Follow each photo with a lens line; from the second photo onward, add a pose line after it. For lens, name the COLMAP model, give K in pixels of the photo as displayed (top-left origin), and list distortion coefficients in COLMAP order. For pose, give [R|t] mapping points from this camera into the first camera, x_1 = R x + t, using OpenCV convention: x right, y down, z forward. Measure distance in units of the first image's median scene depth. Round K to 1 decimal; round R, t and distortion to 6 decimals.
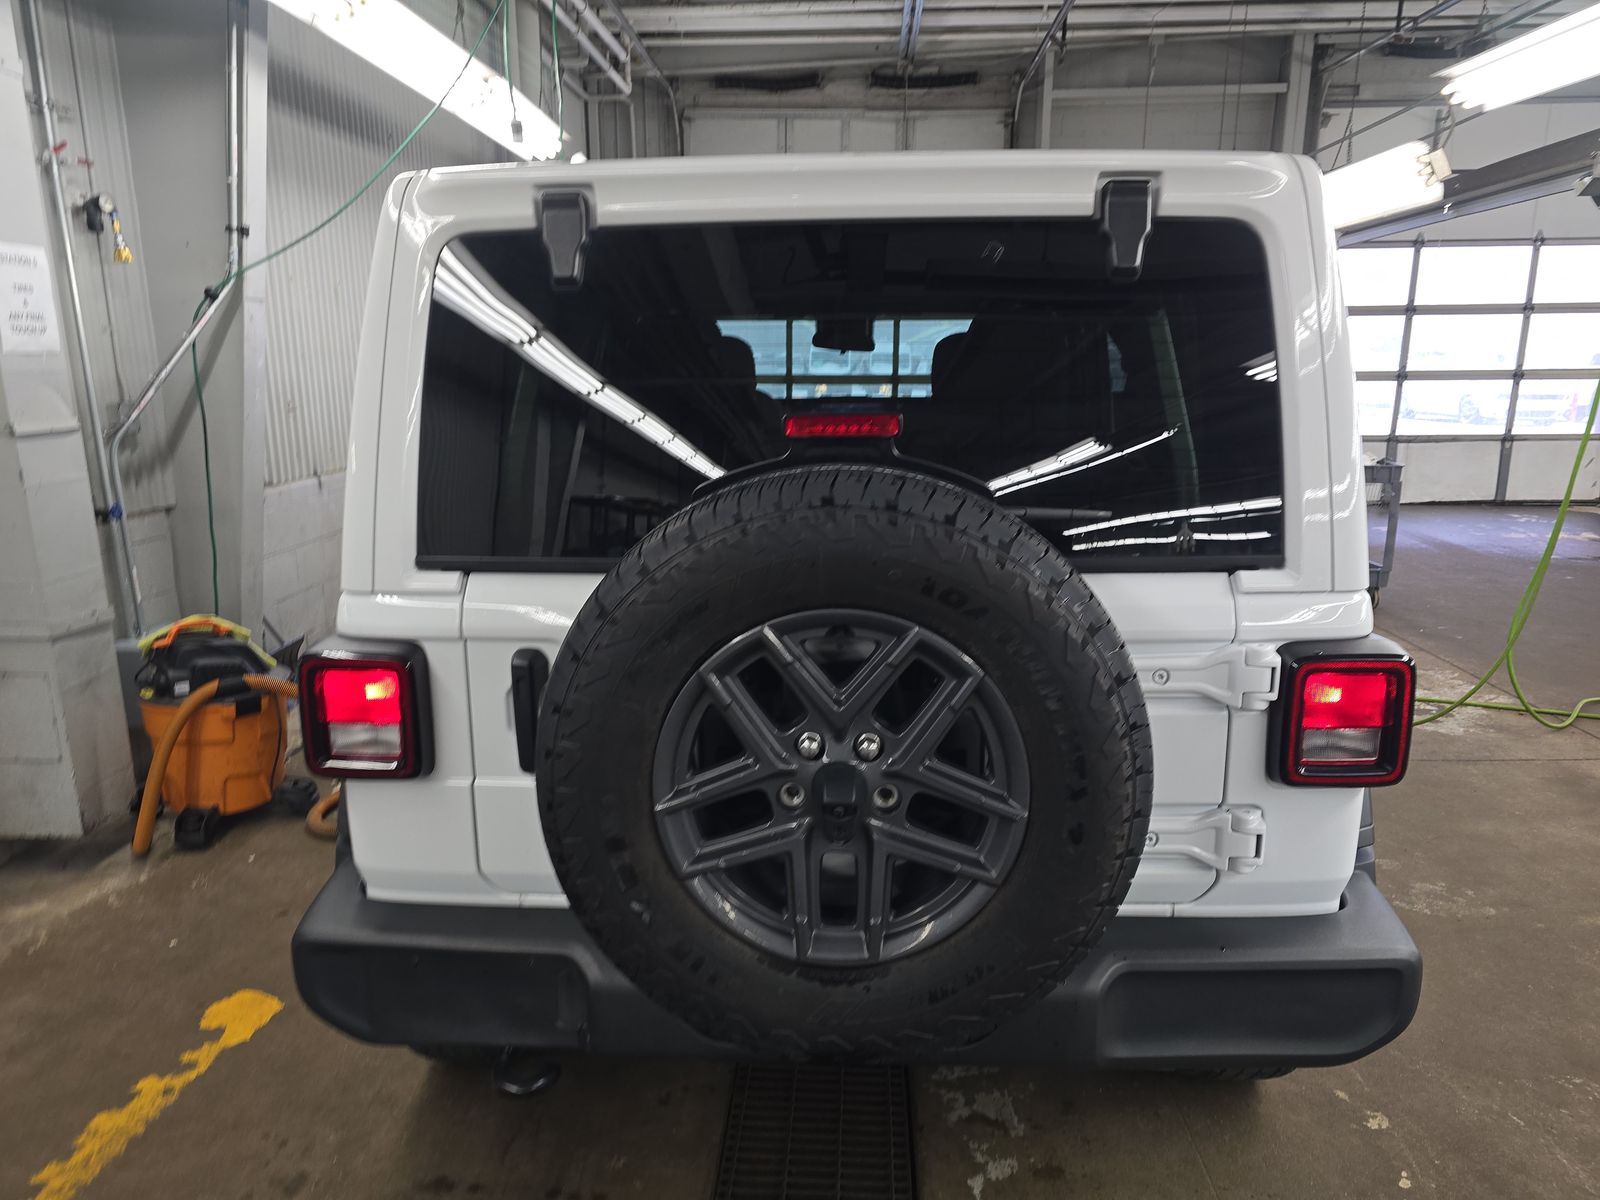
lens RADIAL K [[1068.9, 0, 800.0], [0, 1068.9, 600.0], [0, 0, 1]] dist [0.066827, -0.047015]
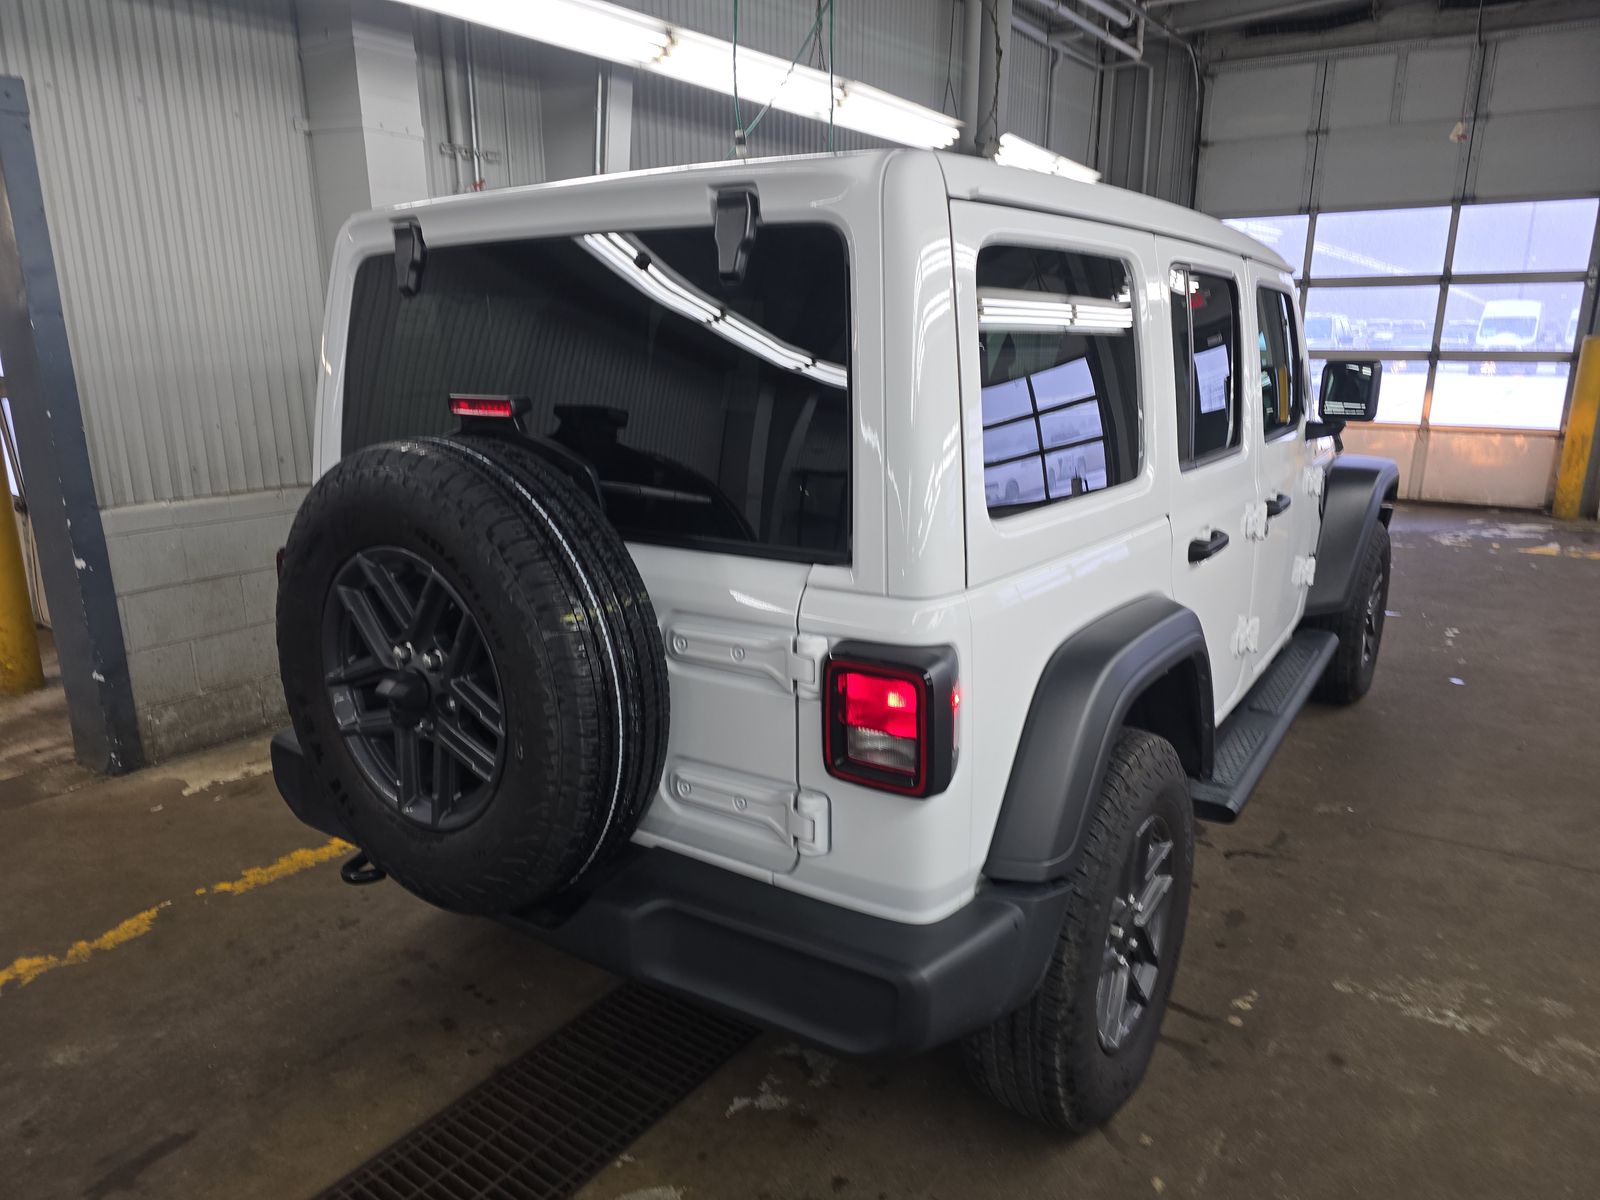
lens RADIAL K [[1068.9, 0, 800.0], [0, 1068.9, 600.0], [0, 0, 1]] dist [0.066827, -0.047015]
pose [[0.845078, 0.133448, -0.517721, 0.157589], [-0.120701, 0.990969, 0.058410, -0.008543], [0.520840, 0.013128, 0.853553, 0.019943]]
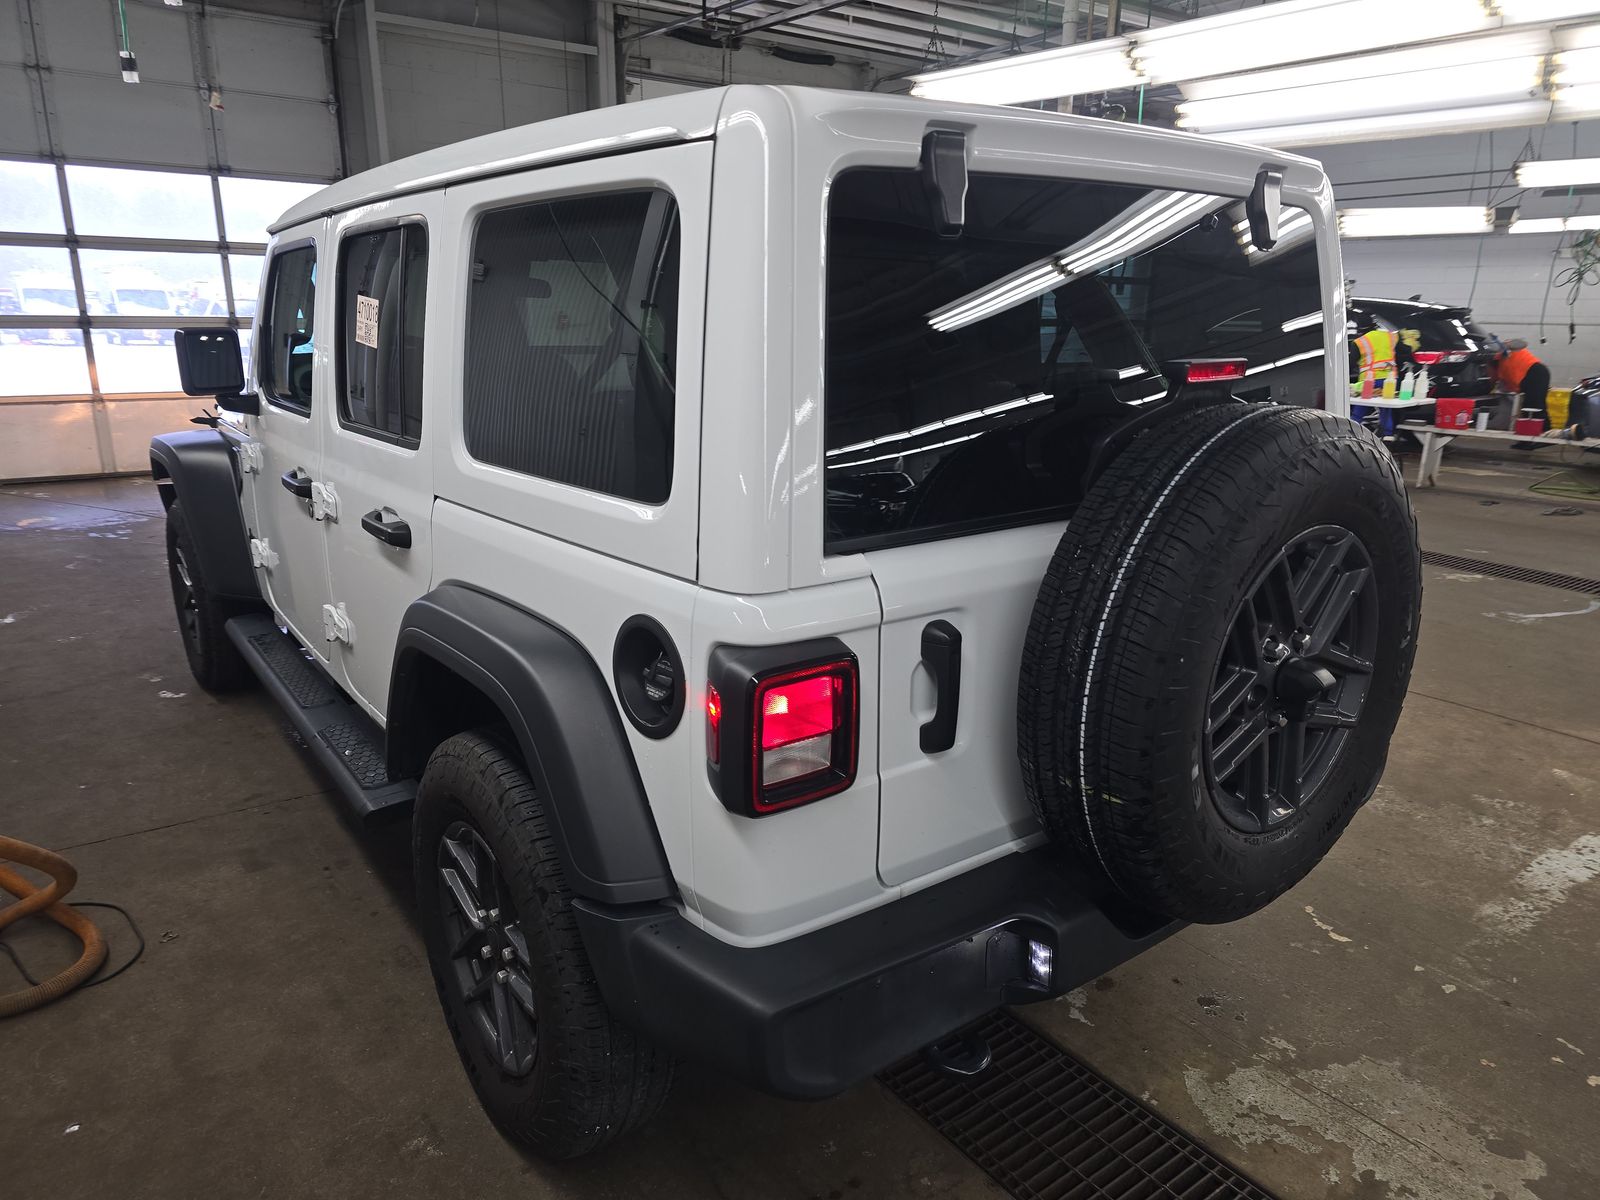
lens RADIAL K [[1071.8, 0, 746.8], [0, 1071.8, 607.0], [0, 0, 1]] dist [0.030357, -0.001927]
pose [[0.783241, -0.162938, 0.599988, -0.167214], [0.129338, 0.986636, 0.099098, -0.014791], [-0.608117, -0.000016, 0.793848, 0.062202]]
